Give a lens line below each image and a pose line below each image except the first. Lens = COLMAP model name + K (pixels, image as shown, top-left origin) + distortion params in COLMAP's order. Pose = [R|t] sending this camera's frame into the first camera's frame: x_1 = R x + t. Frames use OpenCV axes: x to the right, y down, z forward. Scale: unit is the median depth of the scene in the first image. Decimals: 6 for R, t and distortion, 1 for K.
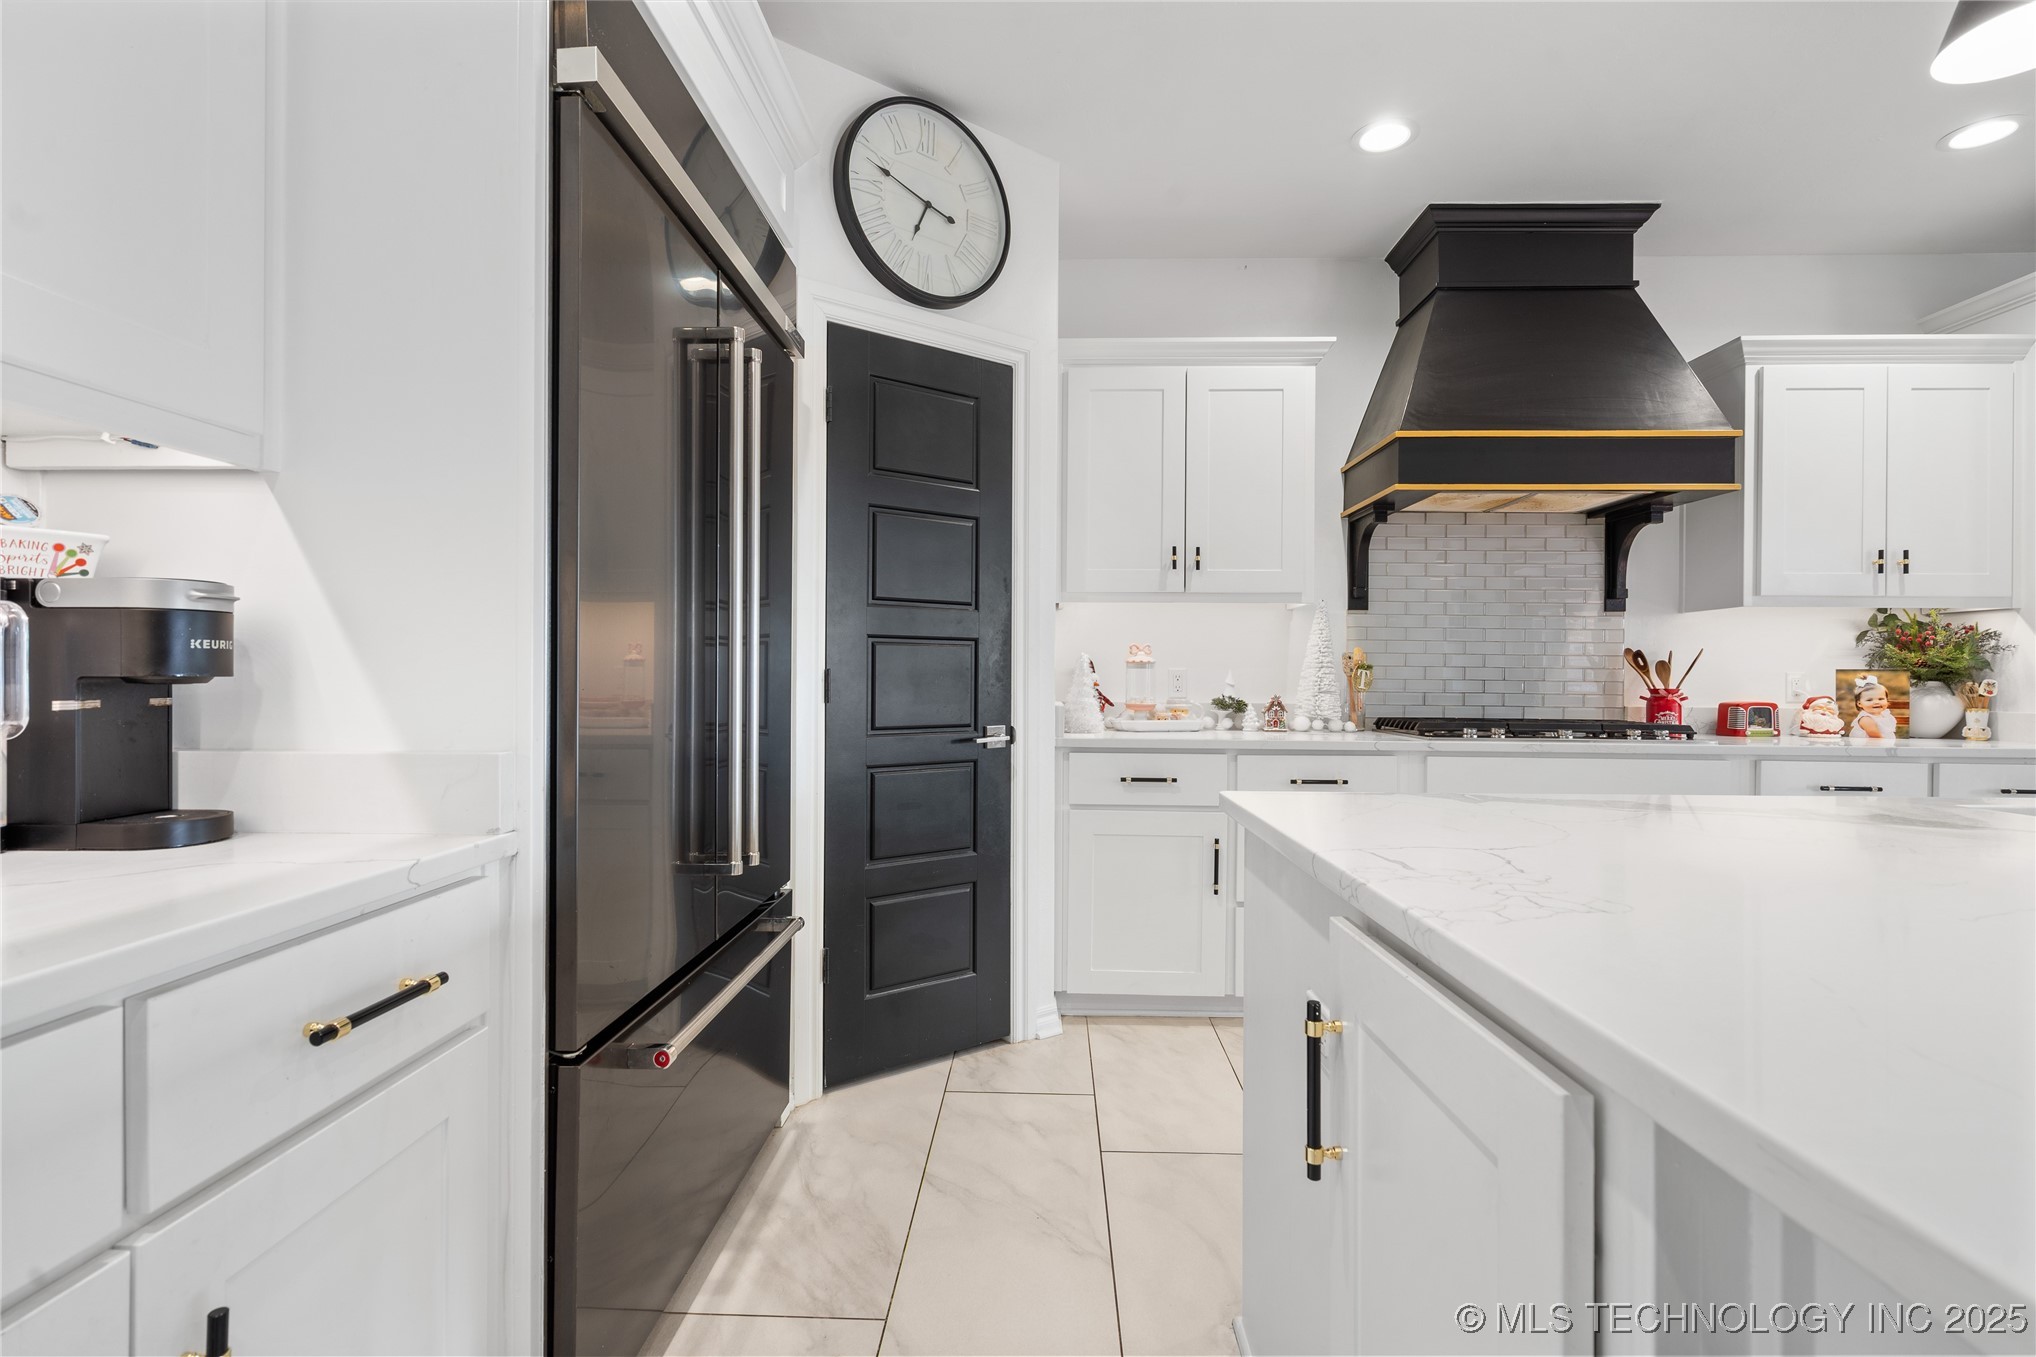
lens RADIAL K [[946.1, 0, 1013.1], [0, 946.1, 680.0], [0, 0, 1]] dist [-0.000760, 0.003250]
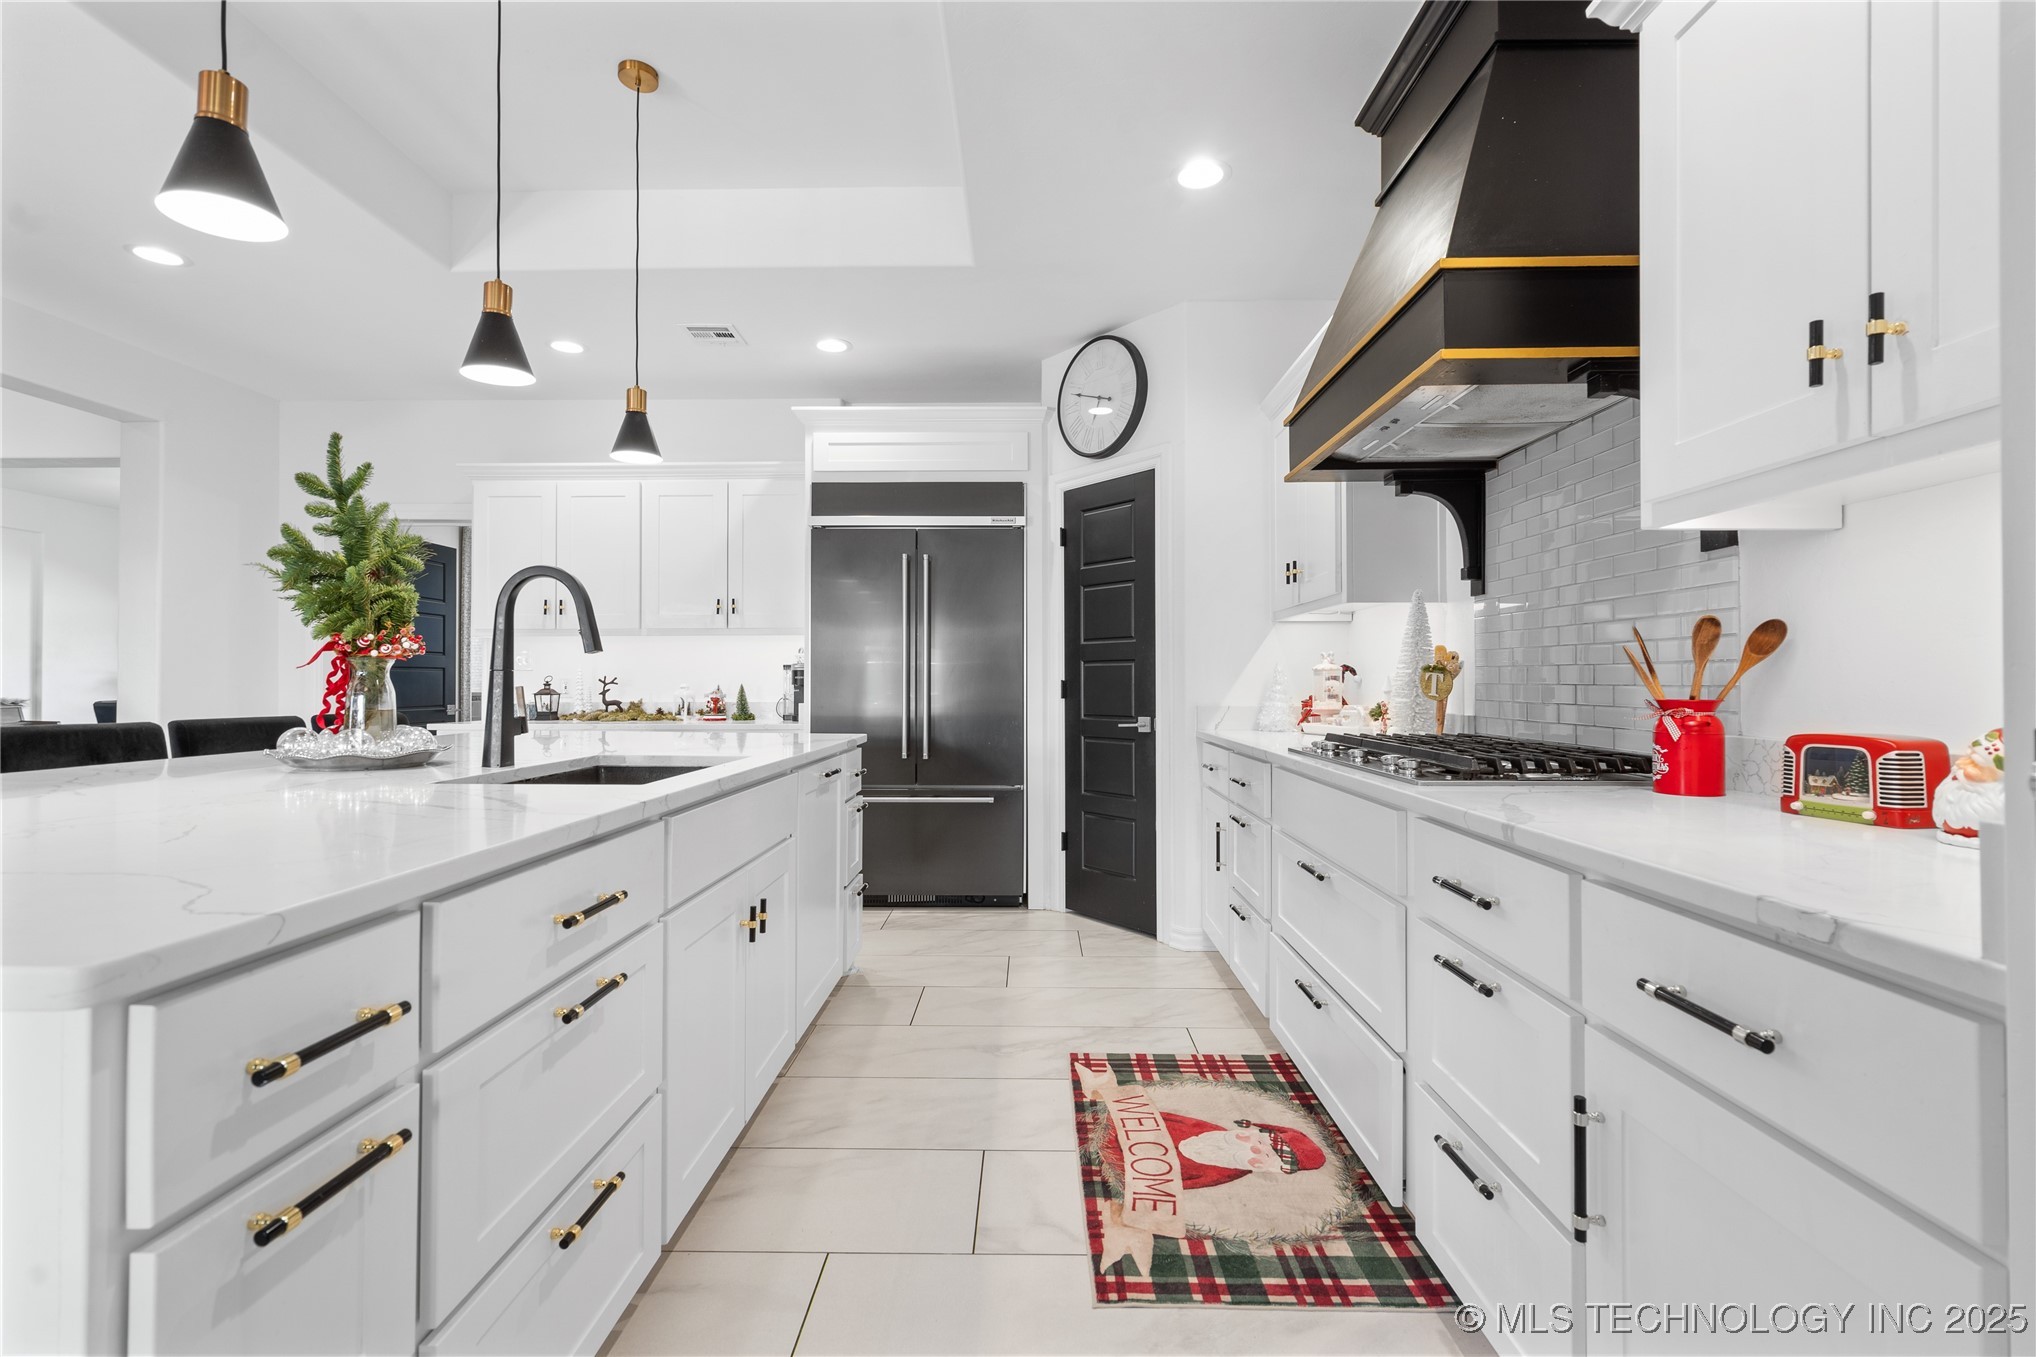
lens RADIAL K [[946.1, 0, 1032.0], [0, 946.1, 679.0], [0, 0, 1]] dist [-0.000760, 0.003250]
pose [[0.025383, -0.011874, -0.999607, 1.283687], [-0.002548, 0.999925, -0.011942, 0.006119], [0.999675, 0.002850, 0.025351, 0.696770]]
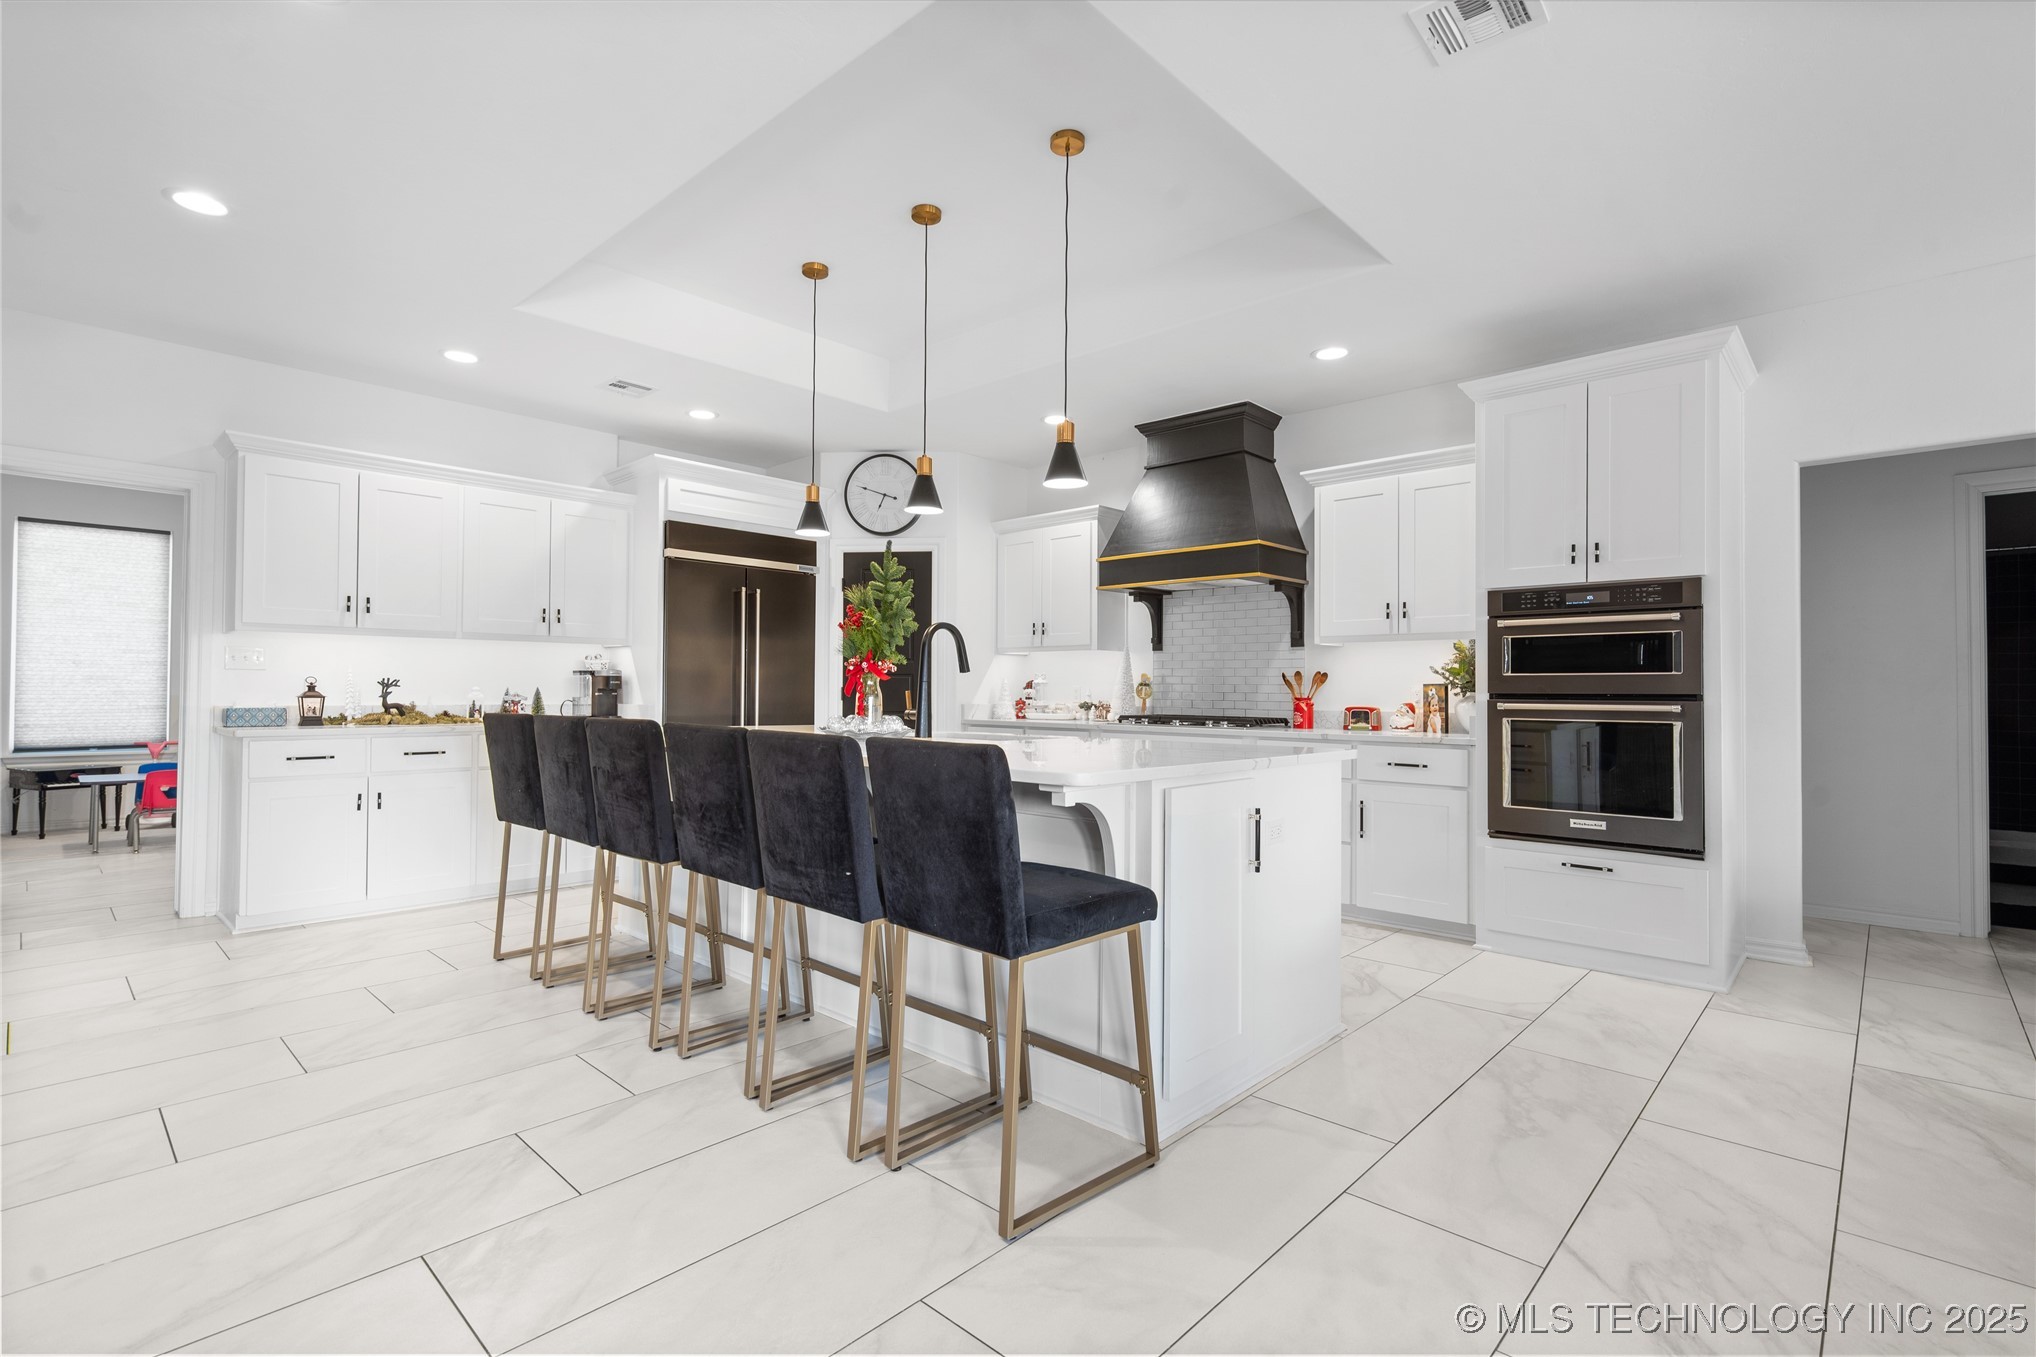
lens RADIAL K [[946.1, 0, 1043.1], [0, 946.1, 684.1], [0, 0, 1]] dist [-0.000760, 0.003250]
pose [[0.759169, -0.008231, -0.650841, 1.480282], [-0.003356, 0.999857, -0.016561, 0.015844], [0.650885, 0.014757, 0.759033, -0.468792]]
